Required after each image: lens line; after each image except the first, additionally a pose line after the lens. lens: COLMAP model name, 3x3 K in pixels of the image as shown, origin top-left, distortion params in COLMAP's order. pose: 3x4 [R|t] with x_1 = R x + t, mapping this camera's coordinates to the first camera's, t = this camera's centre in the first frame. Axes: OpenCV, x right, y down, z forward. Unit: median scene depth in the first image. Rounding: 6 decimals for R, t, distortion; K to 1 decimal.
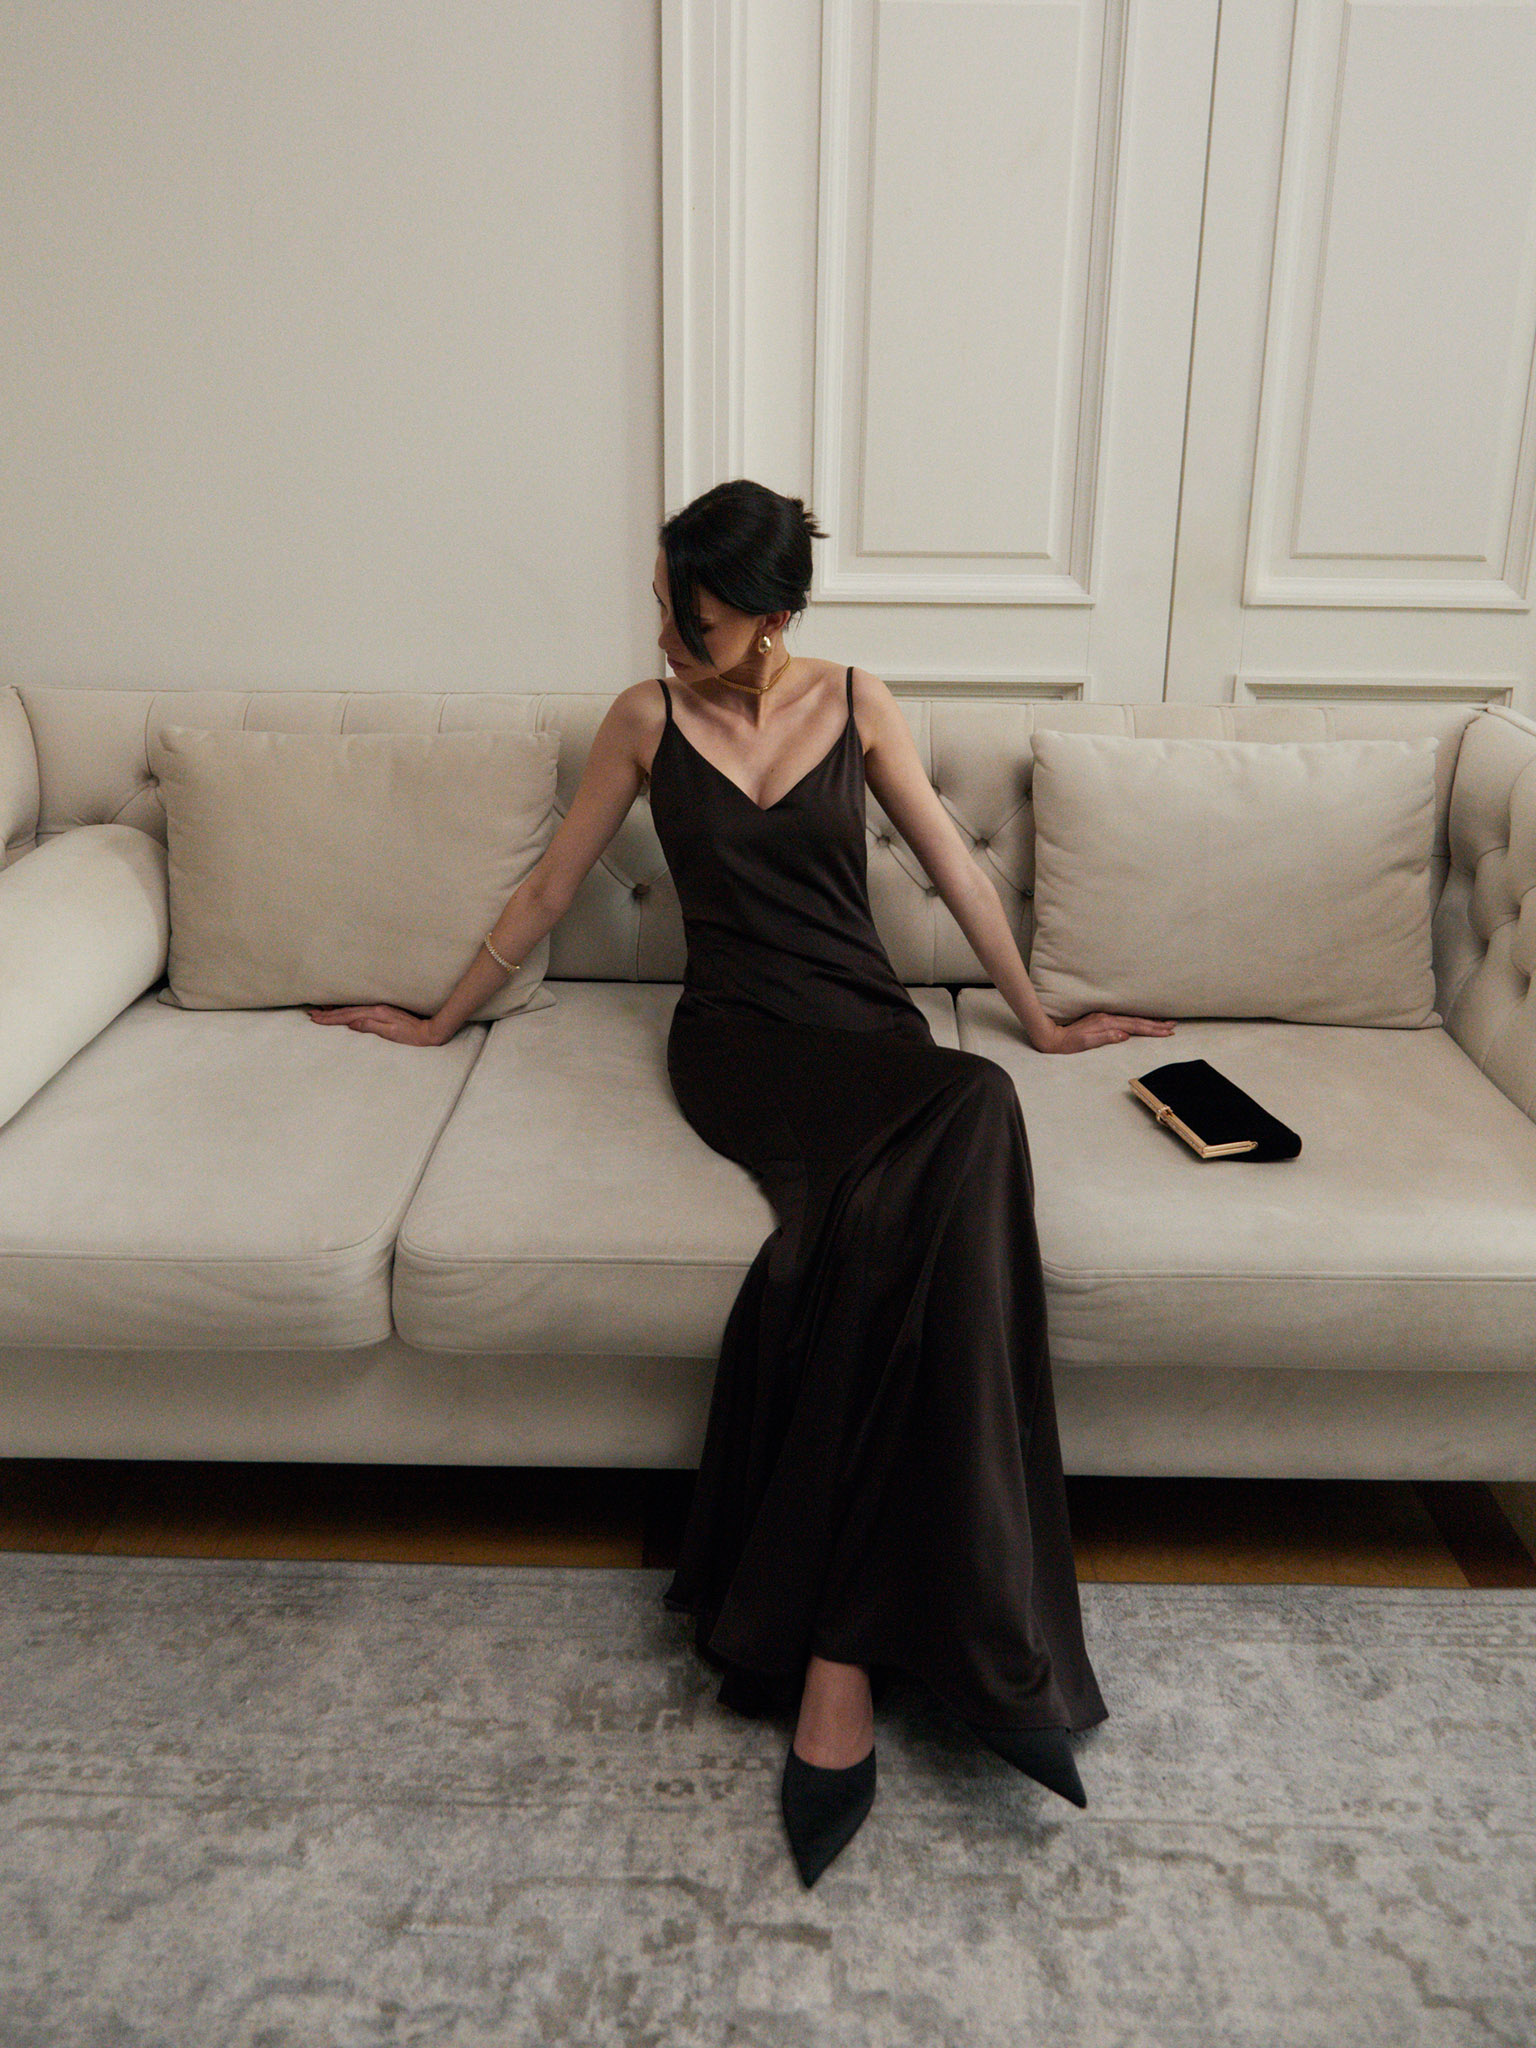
lens RADIAL K [[1369.5, 0, 768.0], [0, 1369.5, 1024.0], [0, 0, 1]] dist [0.002985, 0.003330]
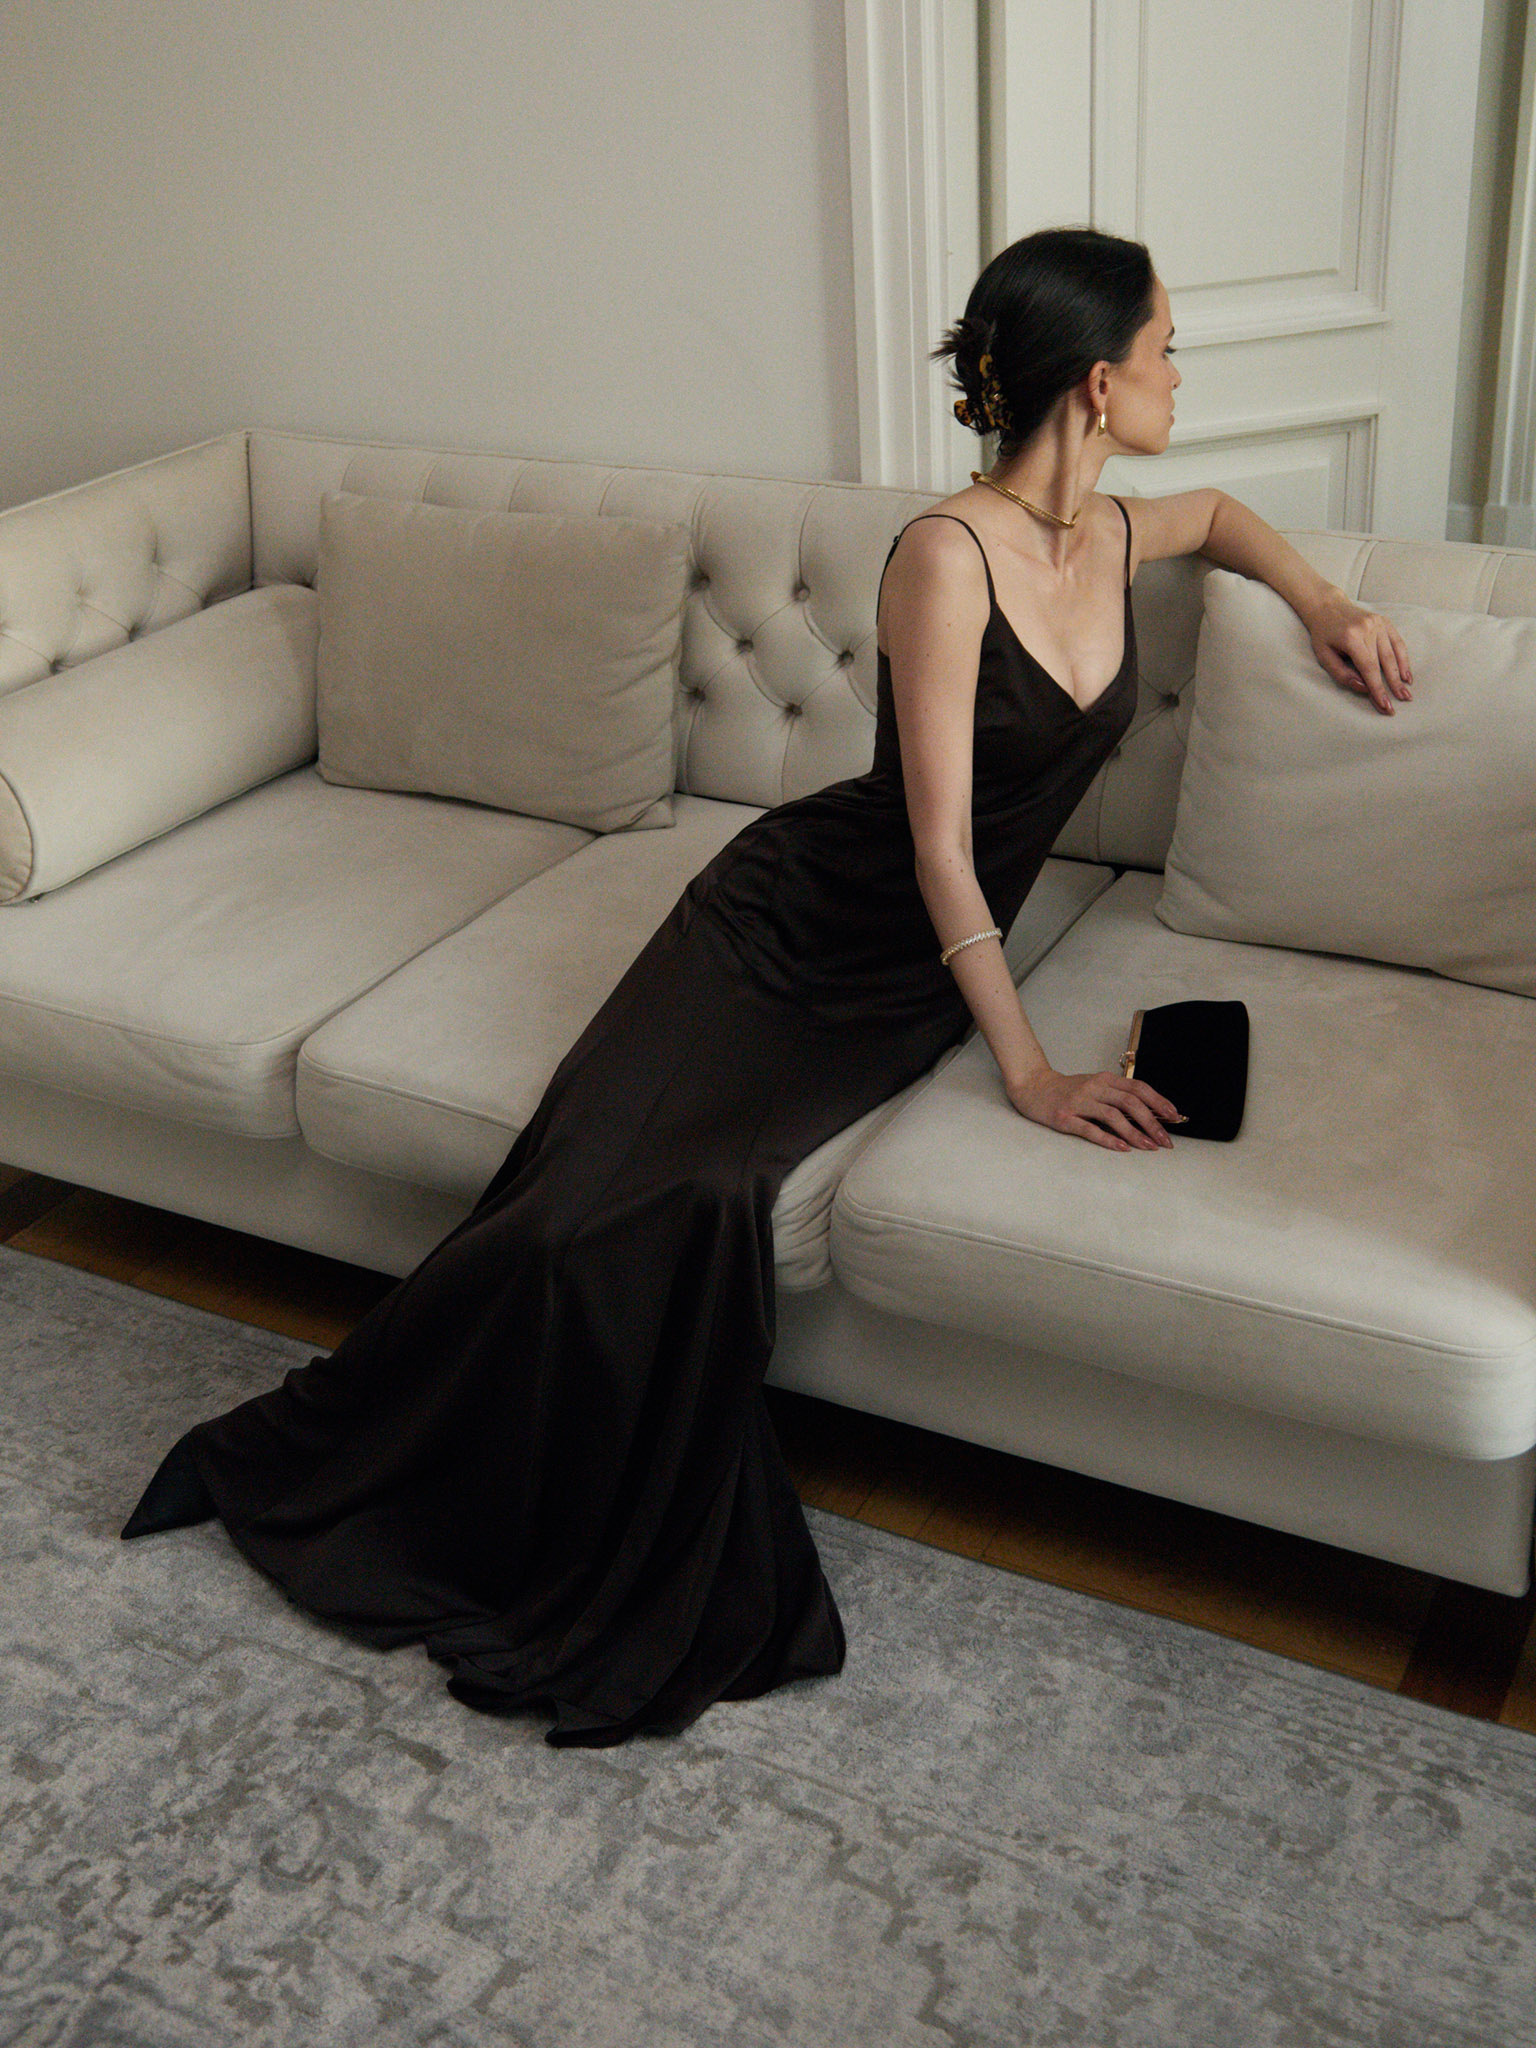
lens RADIAL K [[1874.1, 0, 1026.2], [0, 1874.1, 983.2], [0, 0, 1]] dist [0.012475, 0.005728]
pose [[0.920711, 0.161633, -0.355199, 0.732161], [-0.125485, 0.984477, 0.122716, -0.132872], [0.369520, -0.068414, 0.926701, -0.109419]]
